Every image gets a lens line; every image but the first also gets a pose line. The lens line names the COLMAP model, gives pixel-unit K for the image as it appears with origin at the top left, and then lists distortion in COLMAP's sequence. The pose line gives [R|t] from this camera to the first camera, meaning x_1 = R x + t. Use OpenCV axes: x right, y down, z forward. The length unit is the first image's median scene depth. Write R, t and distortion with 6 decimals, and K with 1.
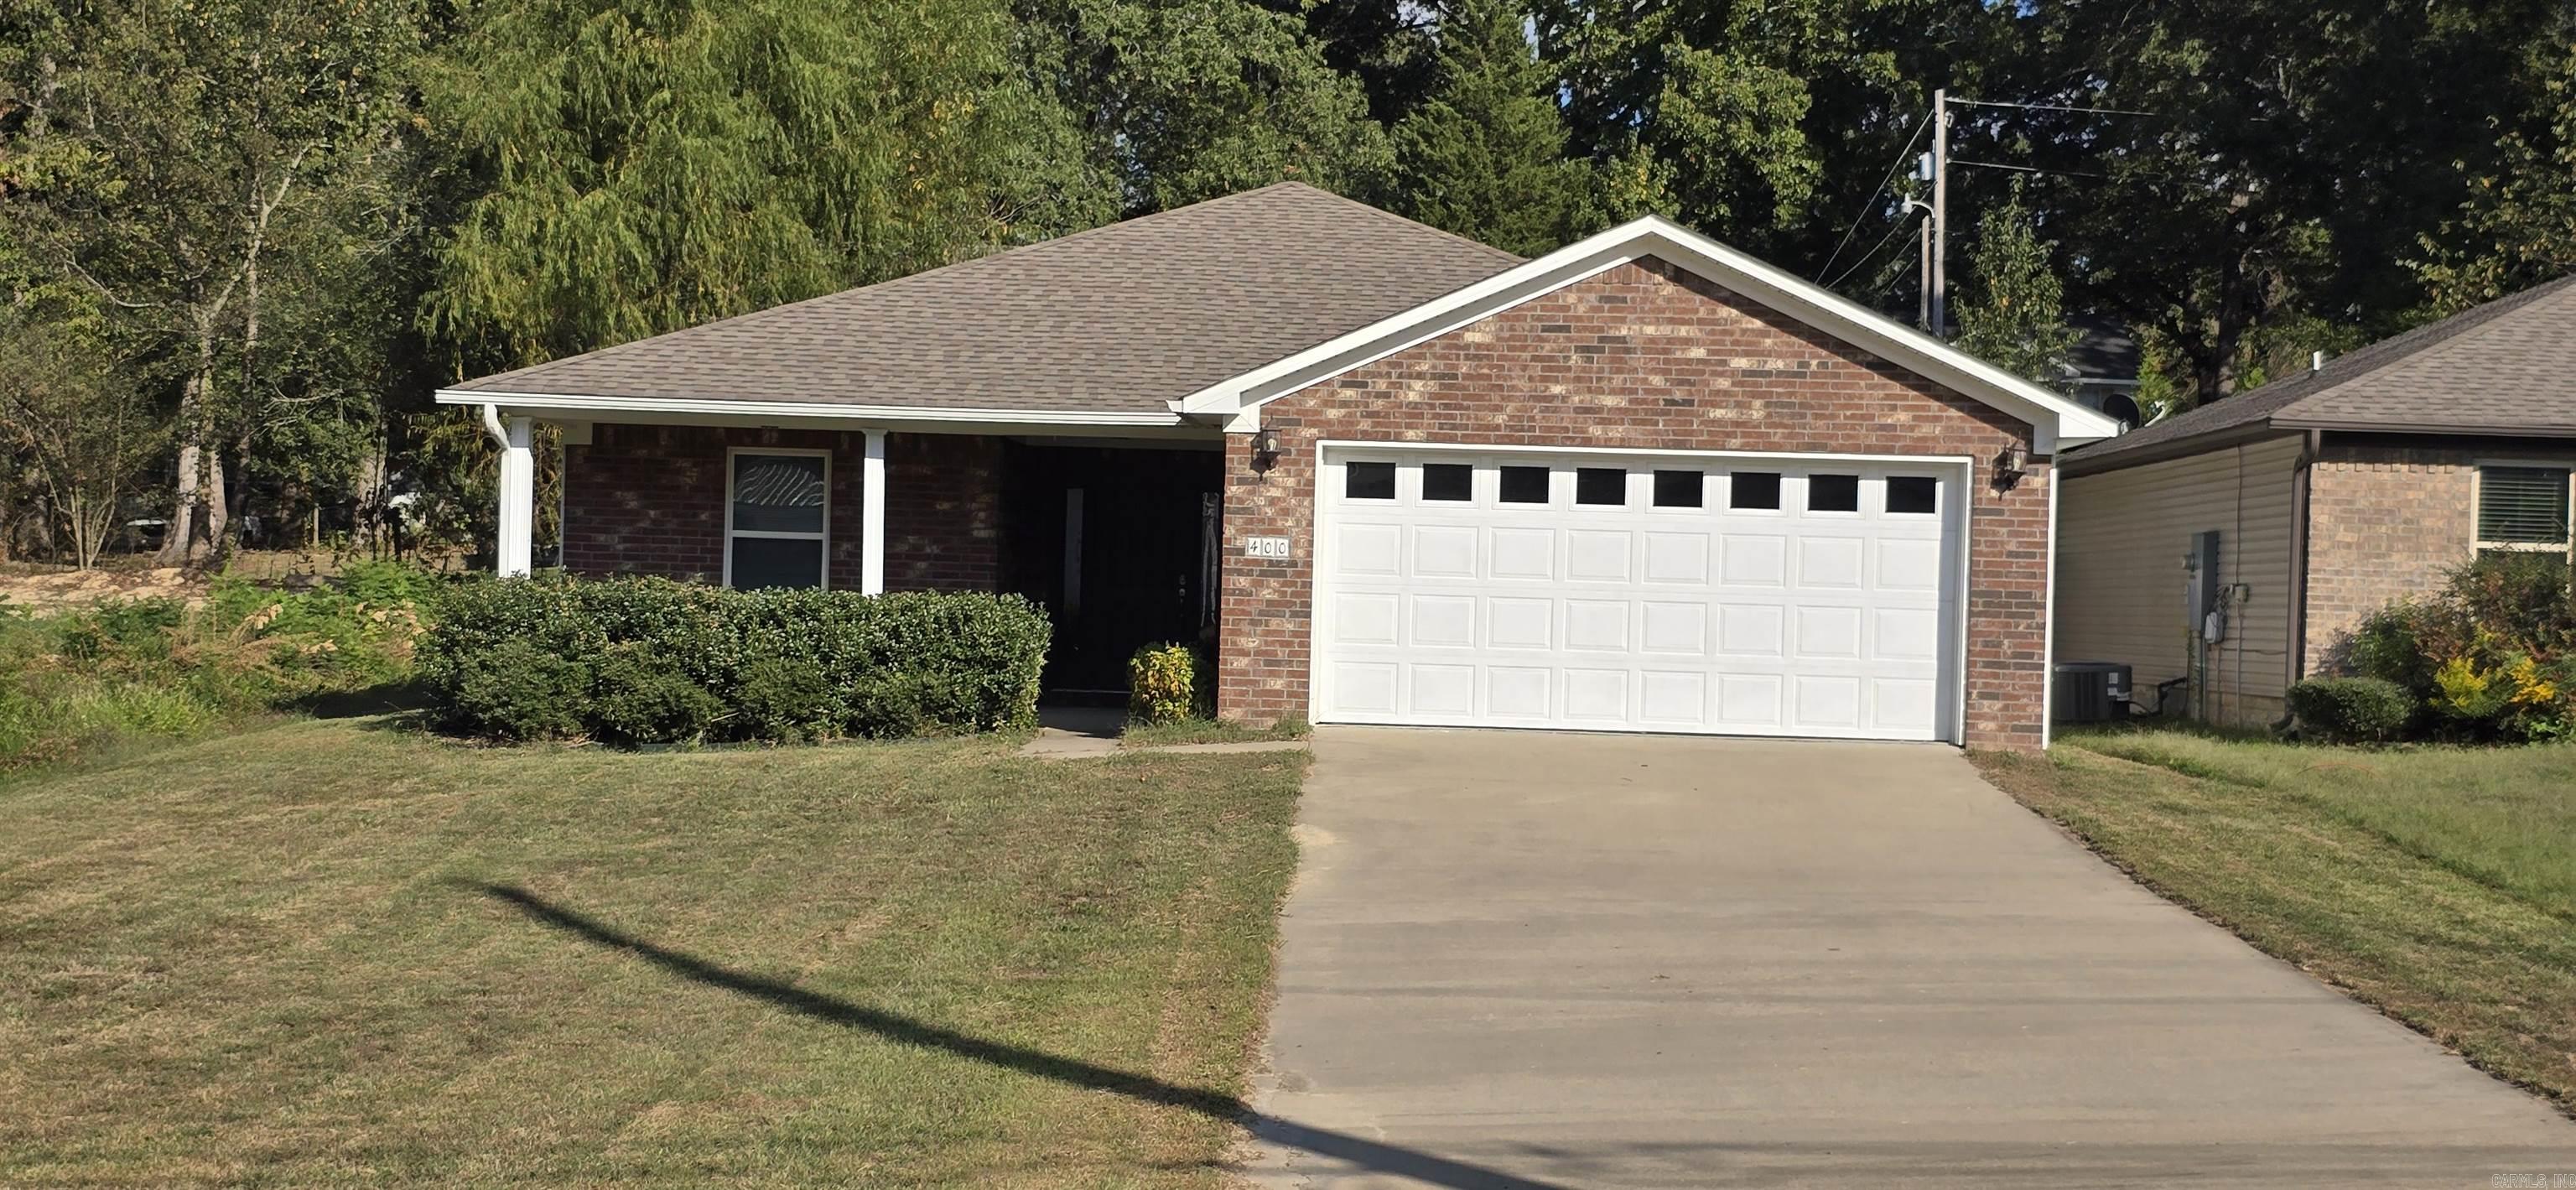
lens RADIAL K [[1698.4, 0, 1271.2], [0, 1698.4, 584.4], [0, 0, 1]] dist [0.025297, -0.002209]
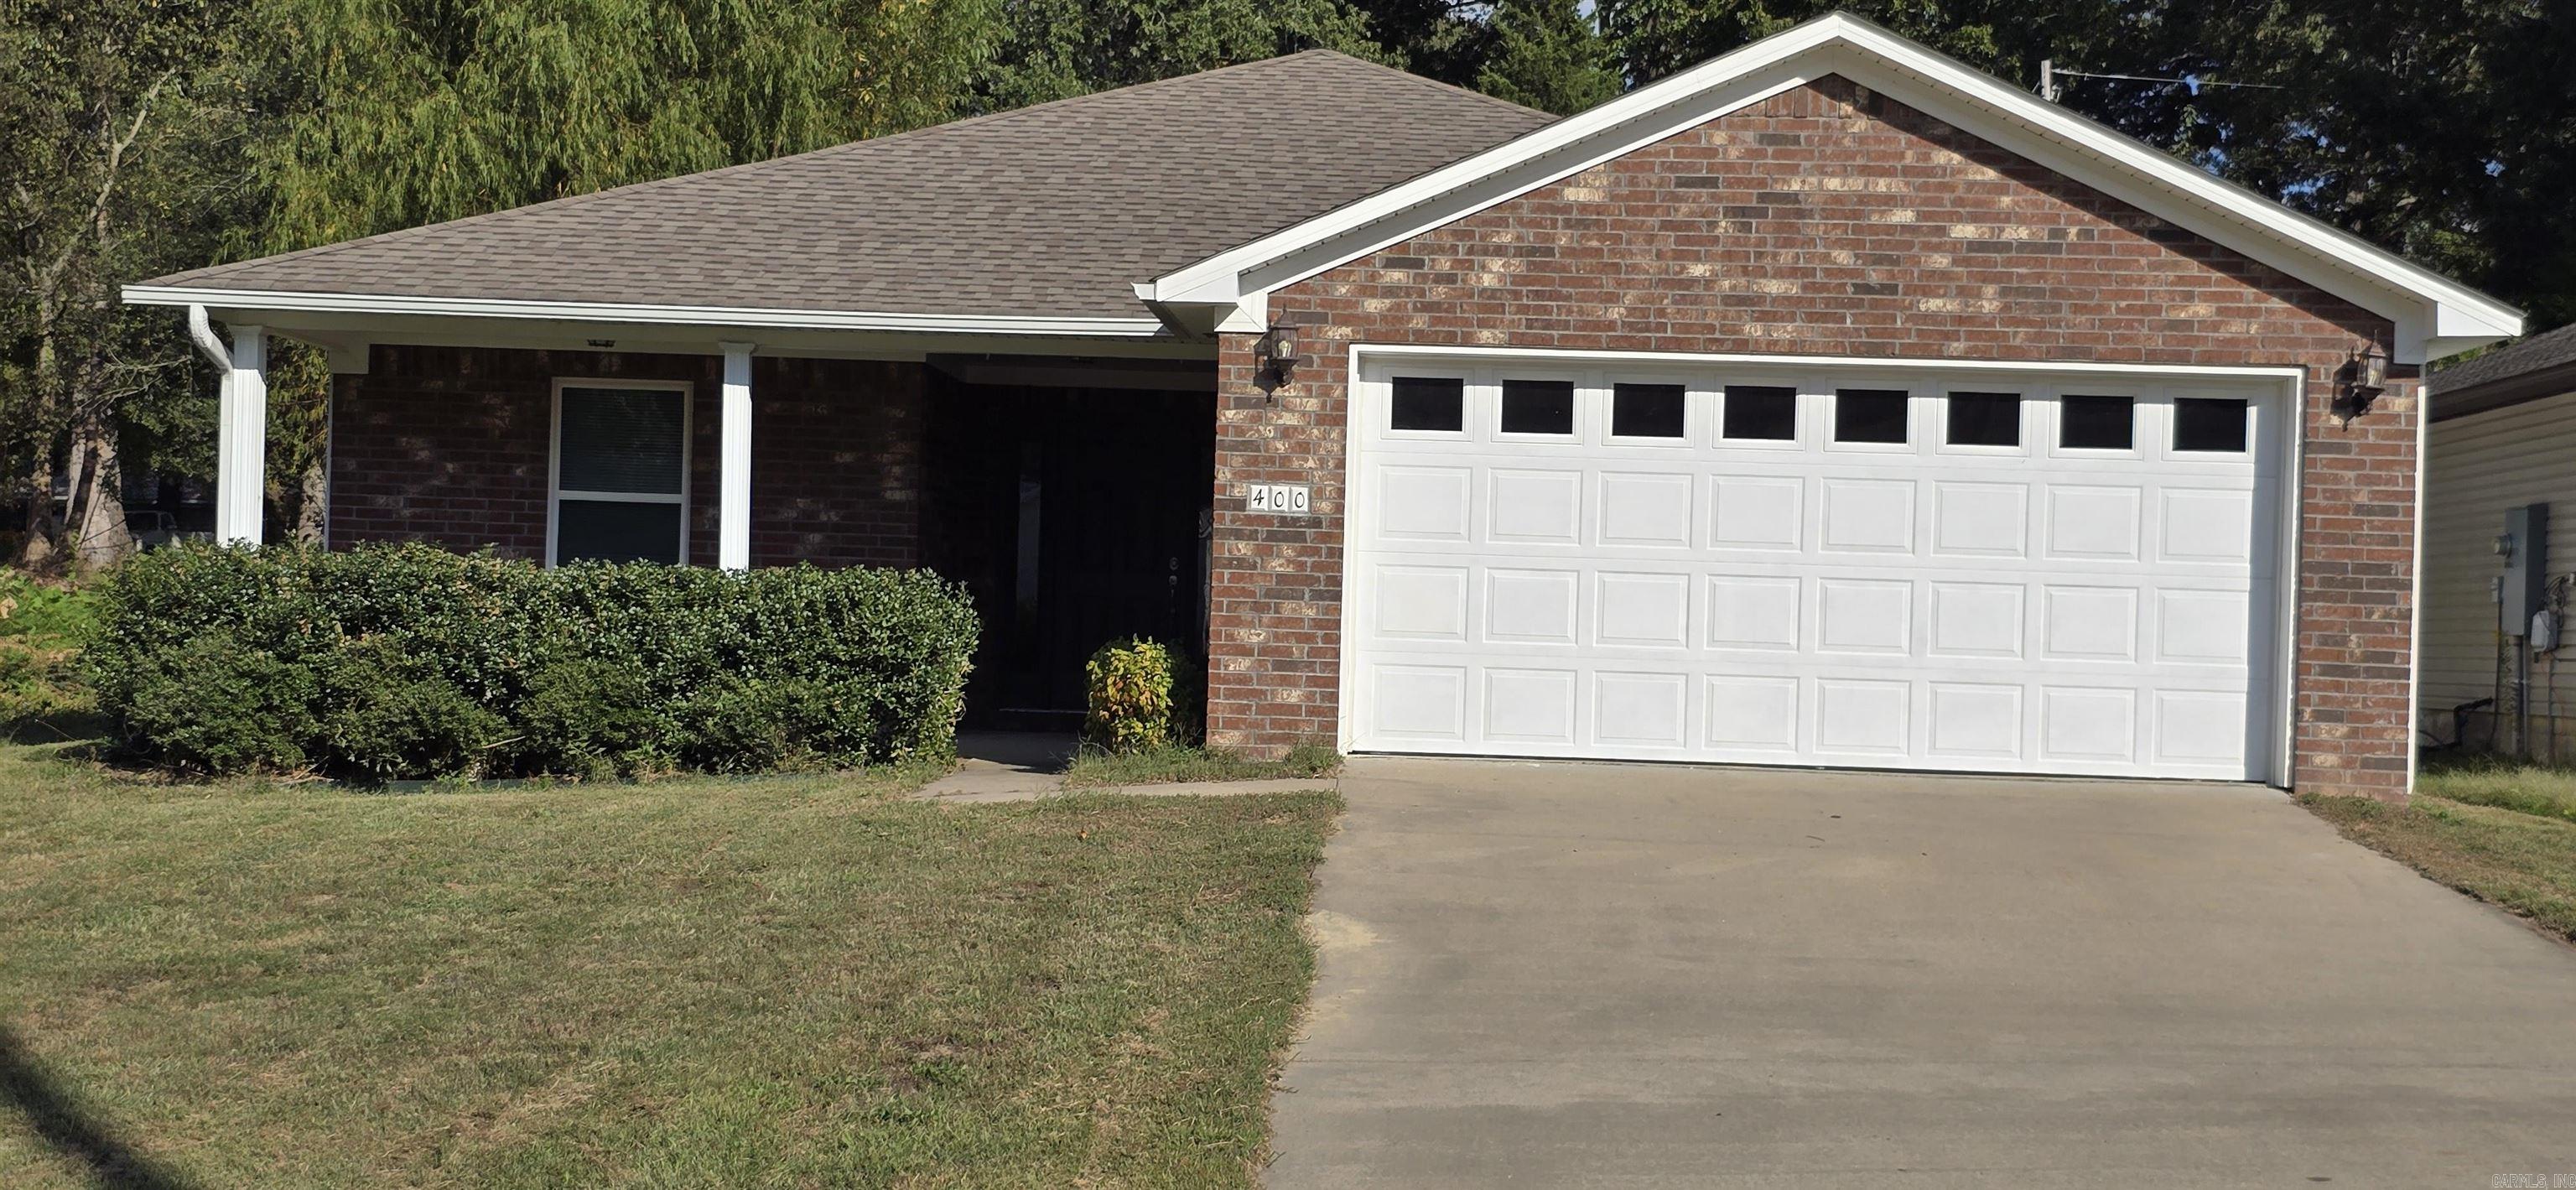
lens RADIAL K [[1698.4, 0, 1305.7], [0, 1698.4, 607.9], [0, 0, 1]] dist [0.025297, -0.002209]
pose [[0.999984, 0.002166, -0.005263, 0.012653], [-0.002204, 0.999972, -0.007174, 0.027495], [0.005247, 0.007185, 0.999960, 0.304897]]
